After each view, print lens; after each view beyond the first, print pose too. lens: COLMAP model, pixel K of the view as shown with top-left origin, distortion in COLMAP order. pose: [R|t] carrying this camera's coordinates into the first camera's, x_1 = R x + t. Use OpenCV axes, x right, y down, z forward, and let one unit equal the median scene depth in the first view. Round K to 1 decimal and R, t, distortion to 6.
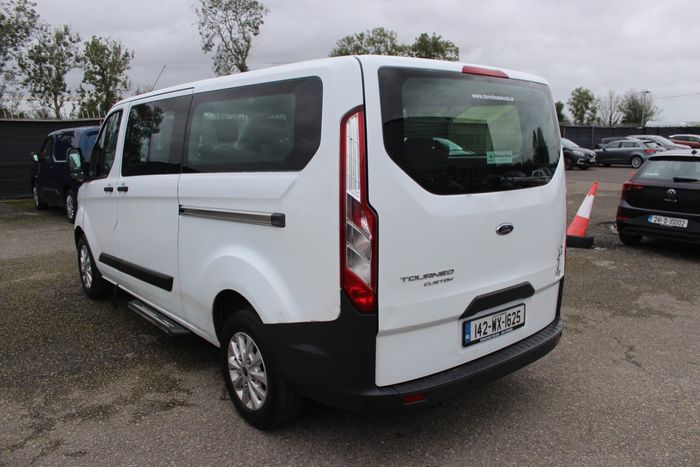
lens RADIAL K [[570.0, 0, 362.7], [0, 570.0, 227.1], [0, 0, 1]] dist [-0.149586, 0.116564]
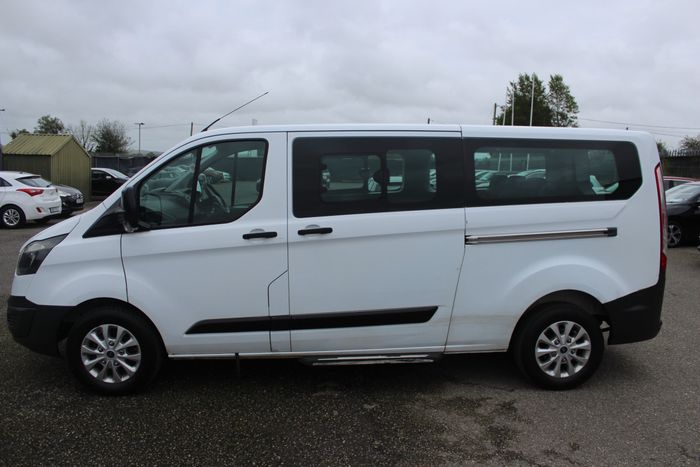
lens RADIAL K [[570.0, 0, 355.7], [0, 570.0, 235.3], [0, 0, 1]] dist [-0.149586, 0.116564]
pose [[0.604400, -0.089736, 0.791611, -1.142211], [0.118703, 0.992688, 0.021900, -0.076908], [-0.787788, 0.080730, 0.610632, 0.412060]]
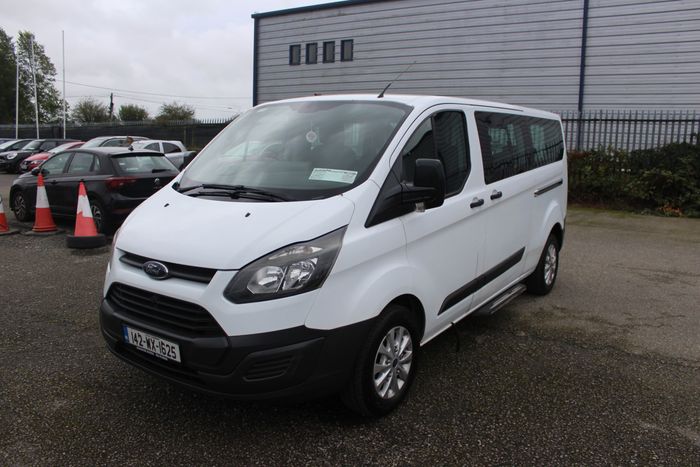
lens RADIAL K [[570.0, 0, 361.0], [0, 570.0, 236.3], [0, 0, 1]] dist [-0.149586, 0.116564]
pose [[-0.258942, -0.168830, 0.951024, -1.386771], [0.141940, 0.967265, 0.210360, -0.253182], [-0.955407, 0.189459, -0.226501, 1.523039]]
